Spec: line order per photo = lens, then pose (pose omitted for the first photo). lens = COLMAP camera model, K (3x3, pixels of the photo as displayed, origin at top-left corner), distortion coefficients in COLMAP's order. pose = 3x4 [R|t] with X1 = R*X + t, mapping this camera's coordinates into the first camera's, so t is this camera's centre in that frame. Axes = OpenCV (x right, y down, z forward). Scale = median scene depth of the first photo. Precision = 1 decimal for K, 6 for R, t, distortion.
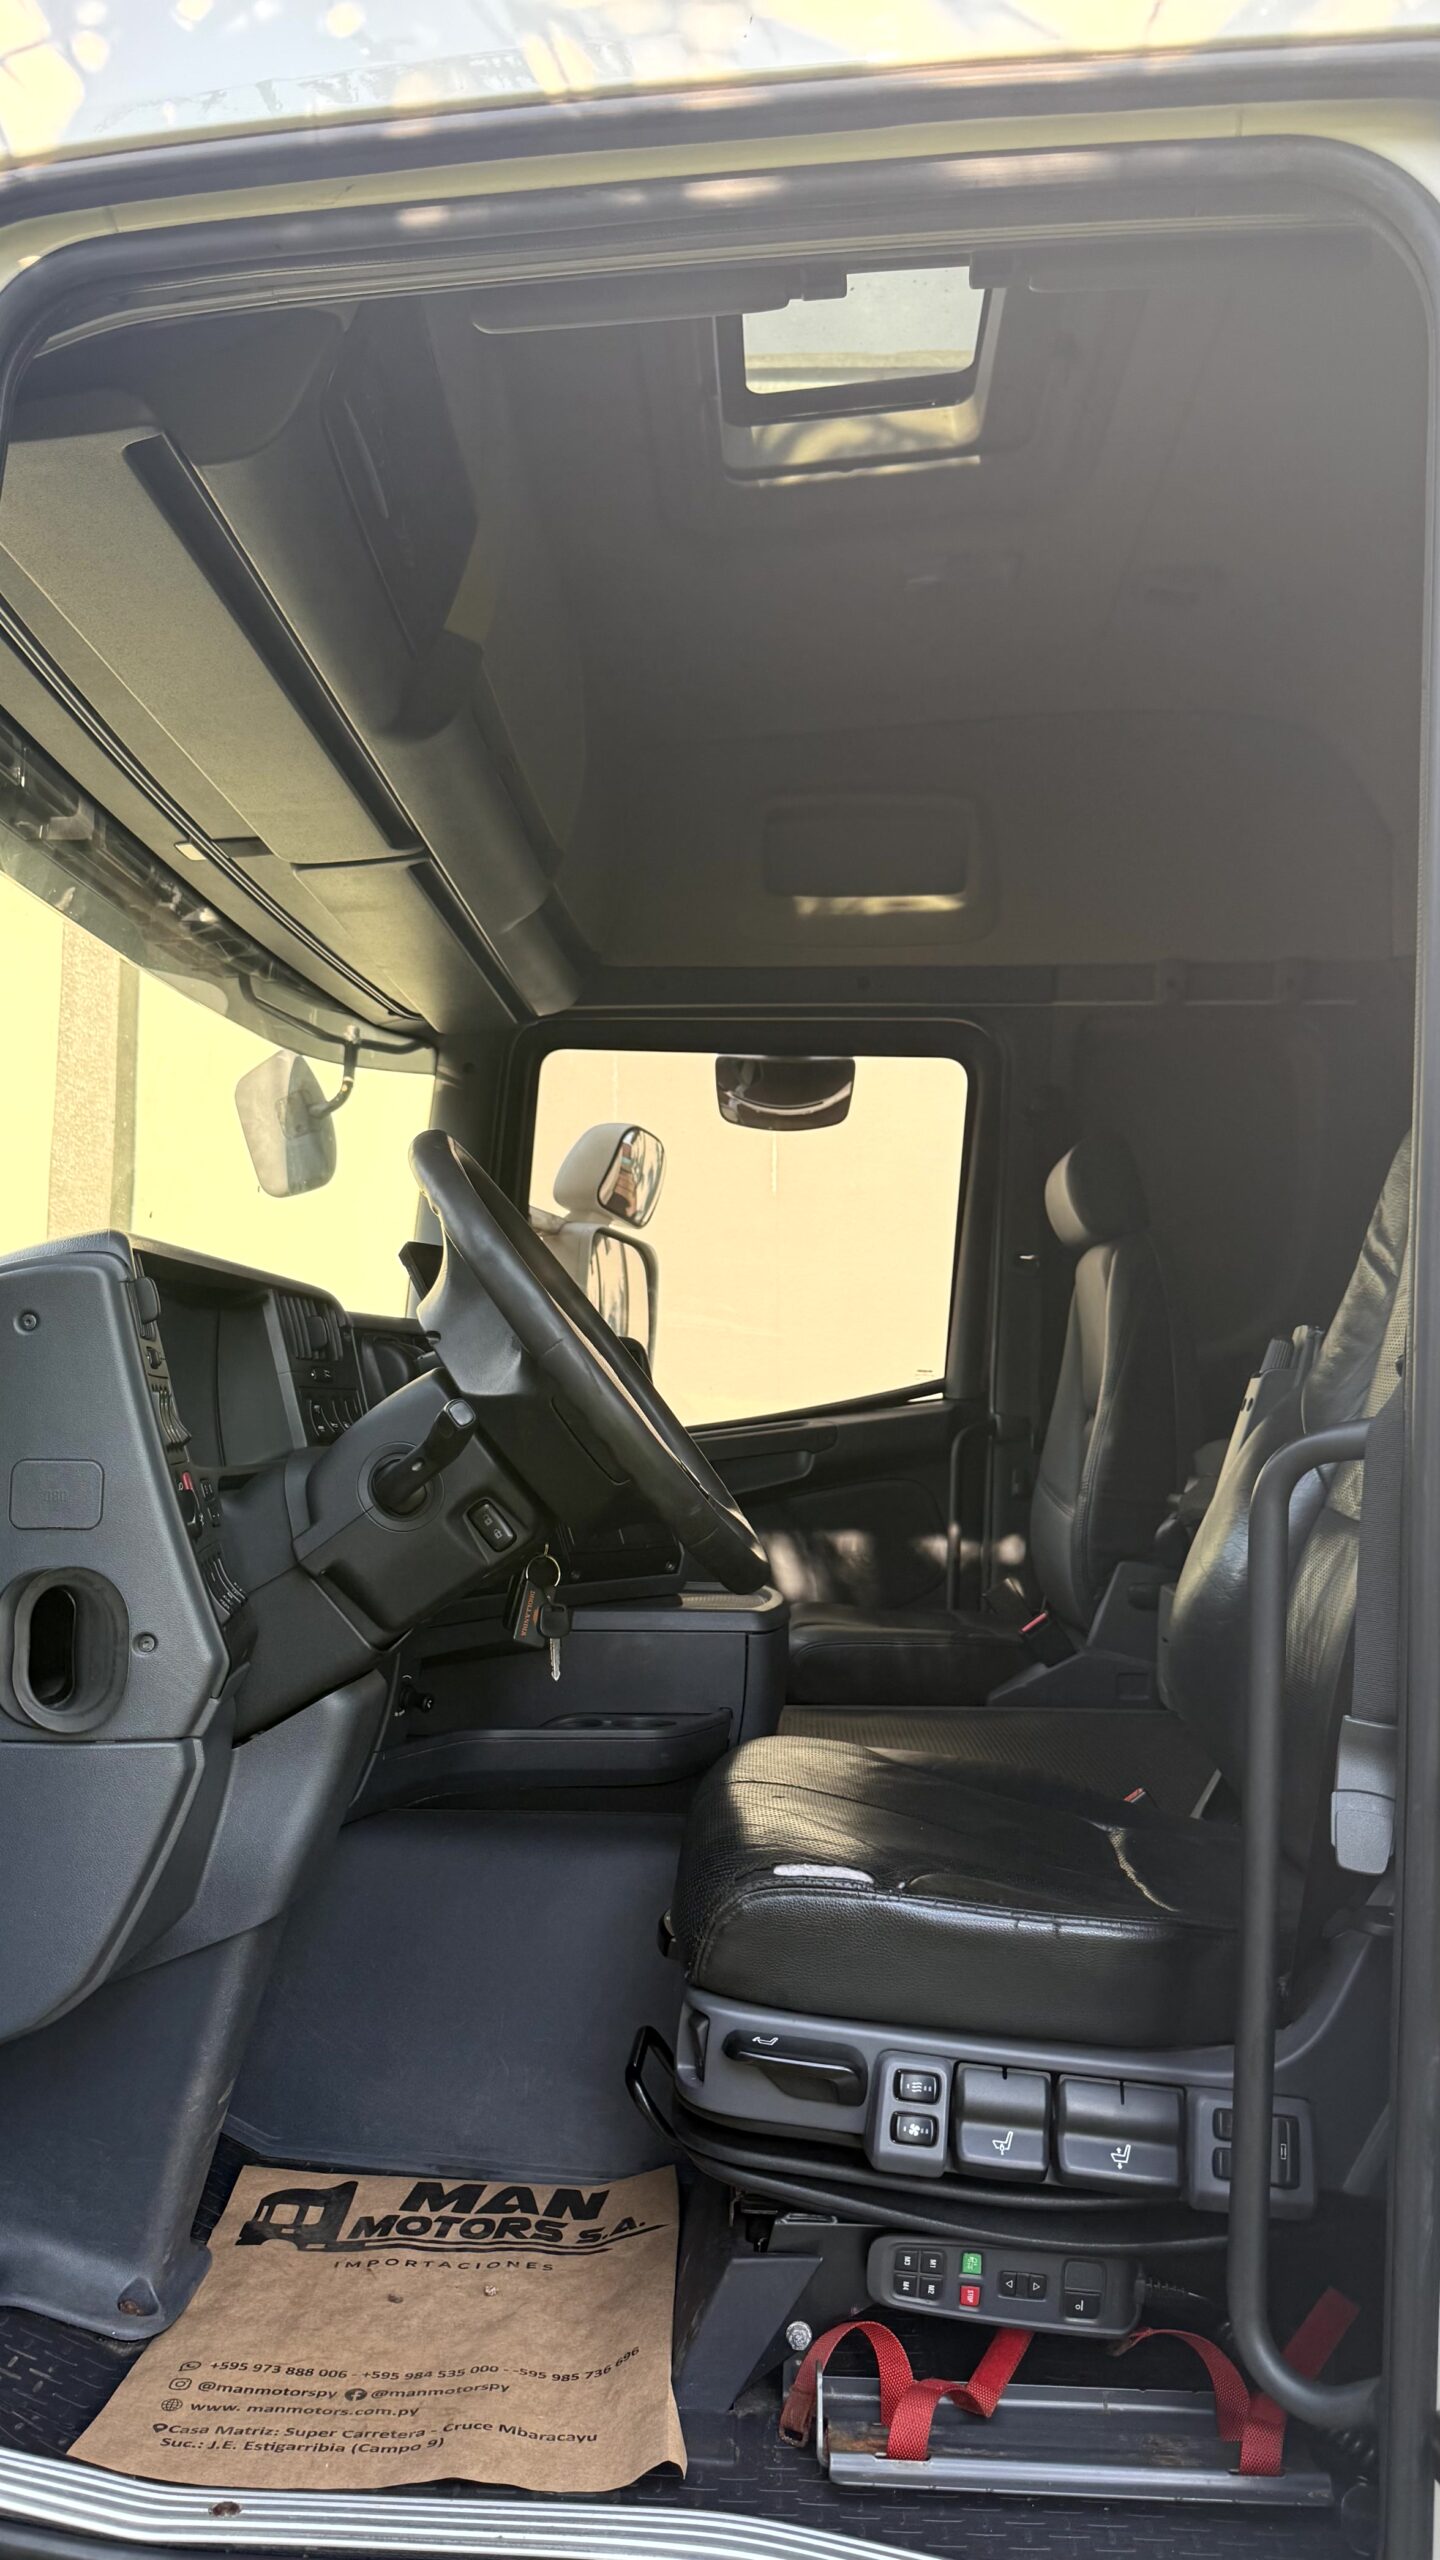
lens RADIAL K [[1850.0, 0, 717.3], [0, 1850.0, 1286.8], [0, 0, 1]] dist [0.181596, -0.360797]
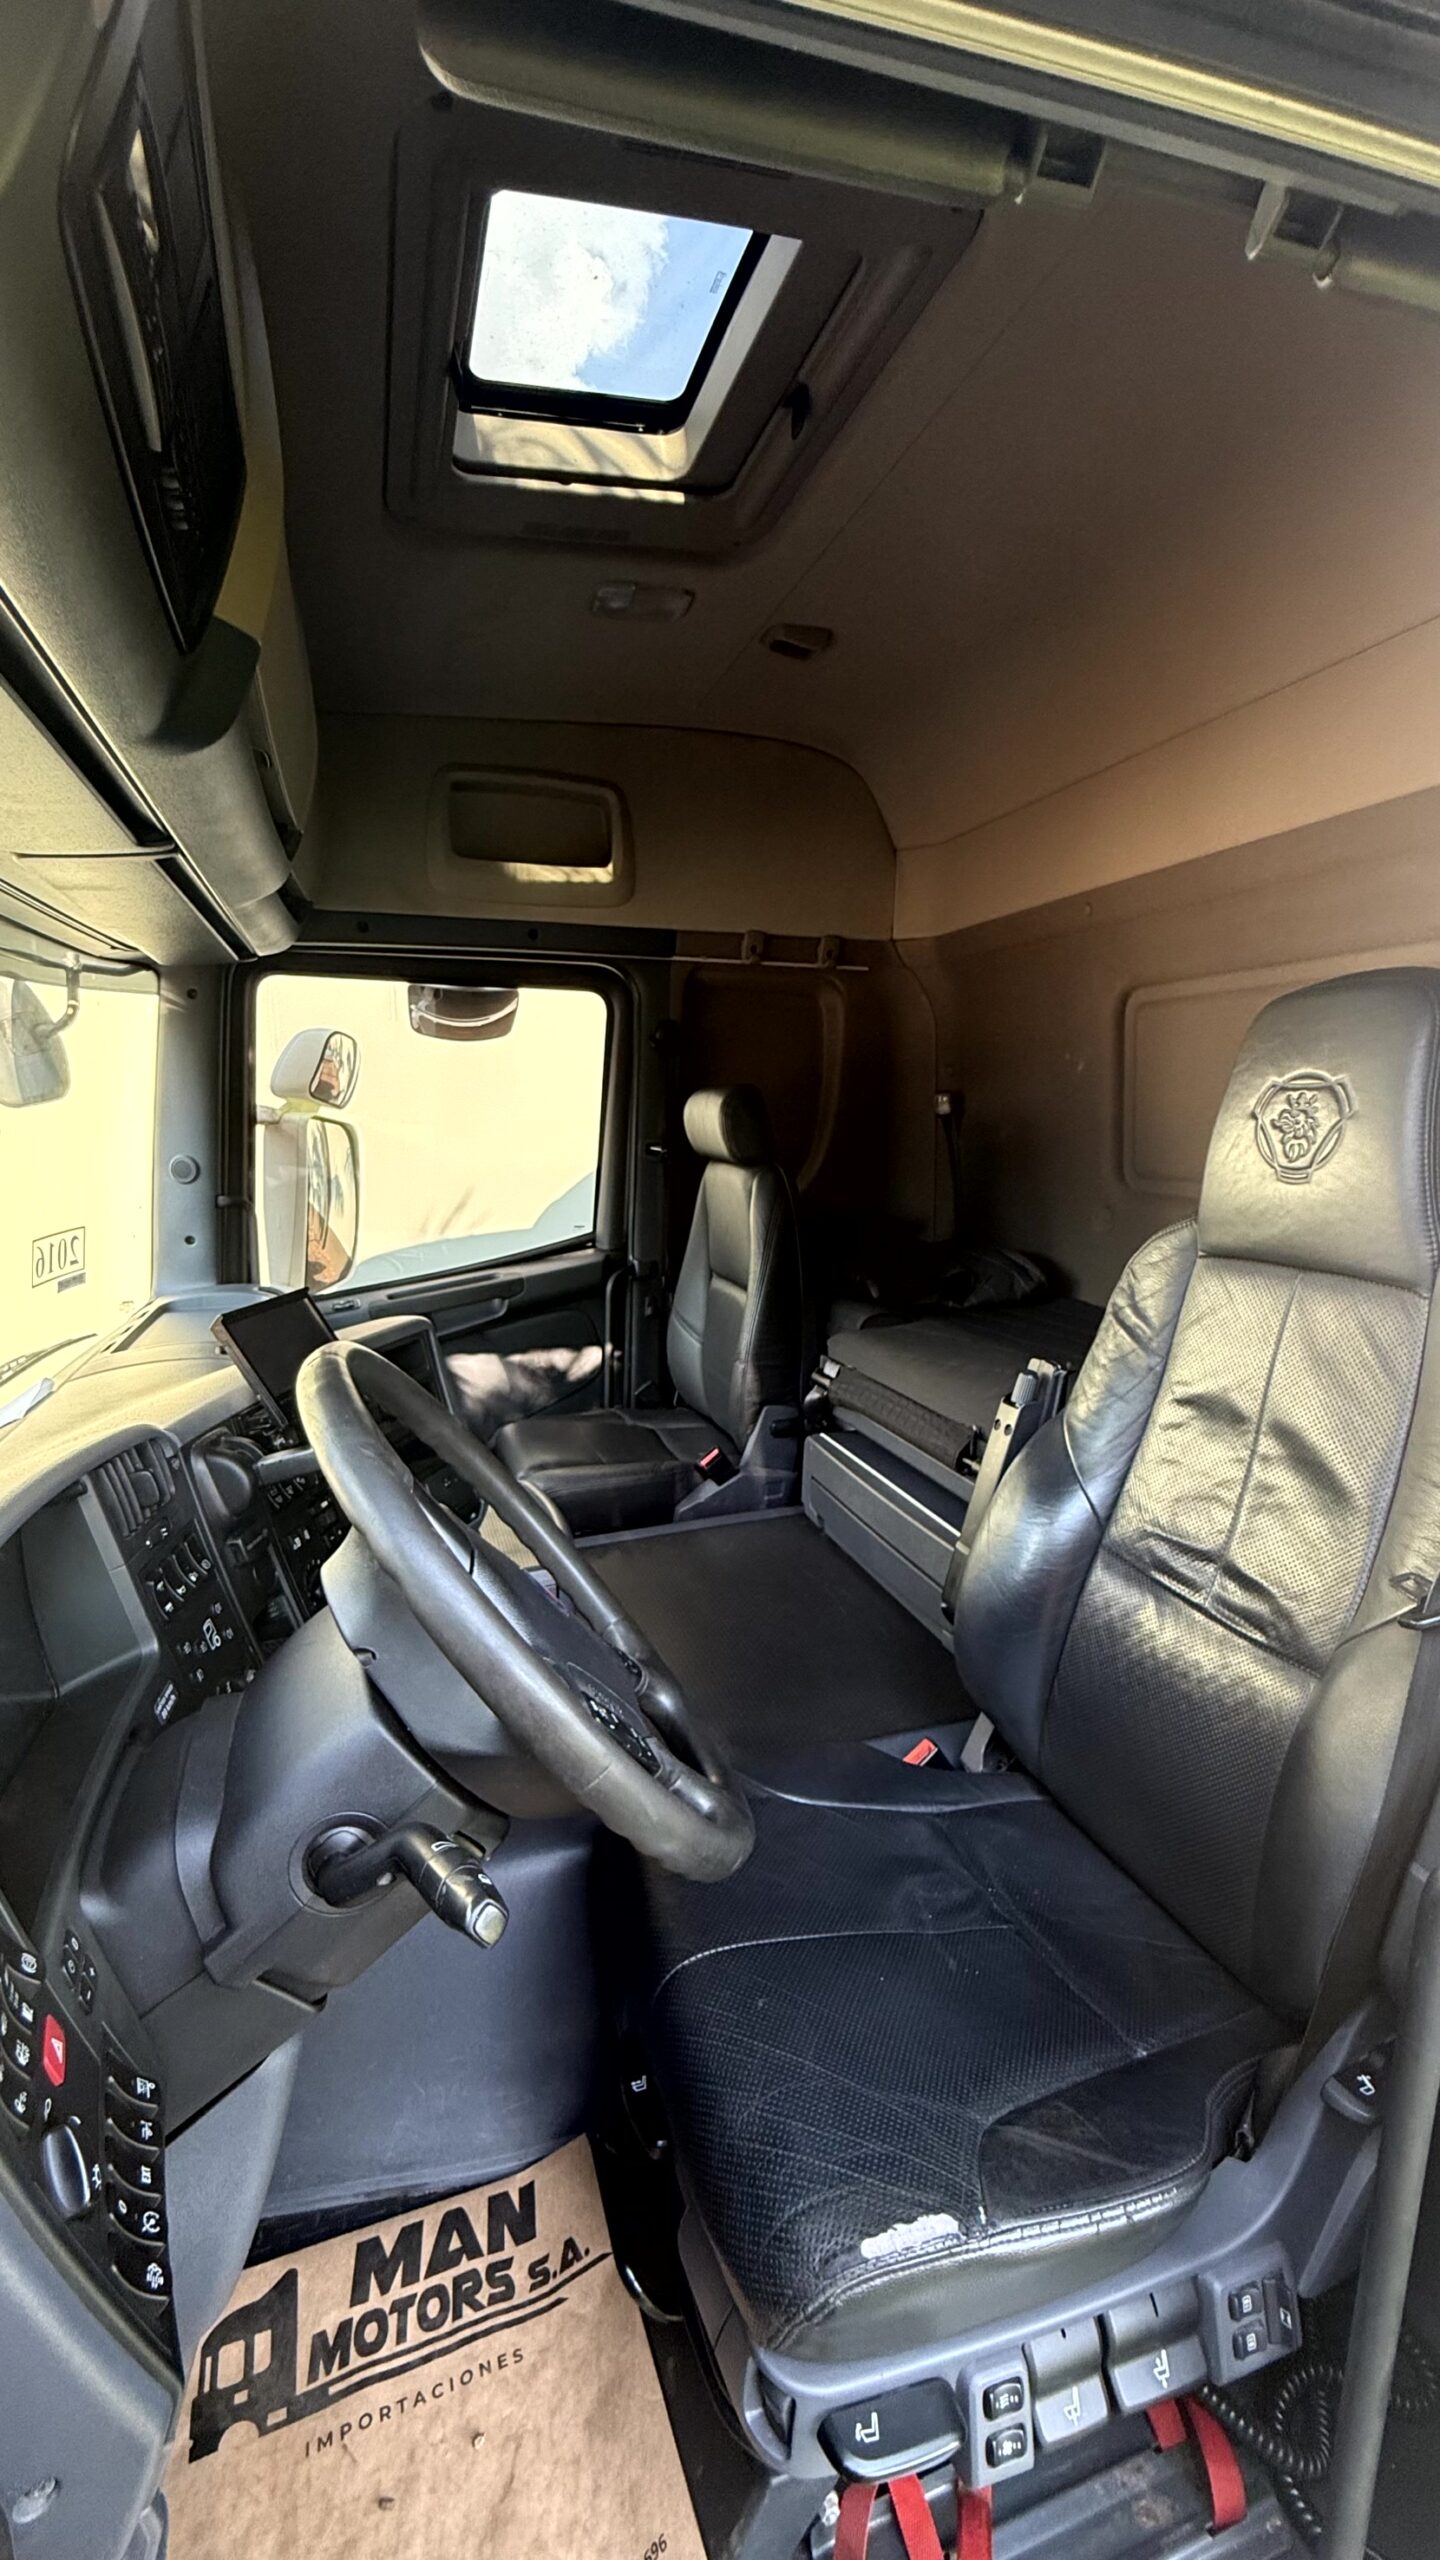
lens RADIAL K [[1043.0, 0, 730.5], [0, 1043.0, 1277.7], [0, 0, 1]] dist [-0.001070, -0.000118]
pose [[0.929473, -0.067944, 0.362579, -0.103534], [-0.018800, 0.972889, 0.230505, -0.151709], [-0.368411, -0.221065, 0.902997, 0.381563]]
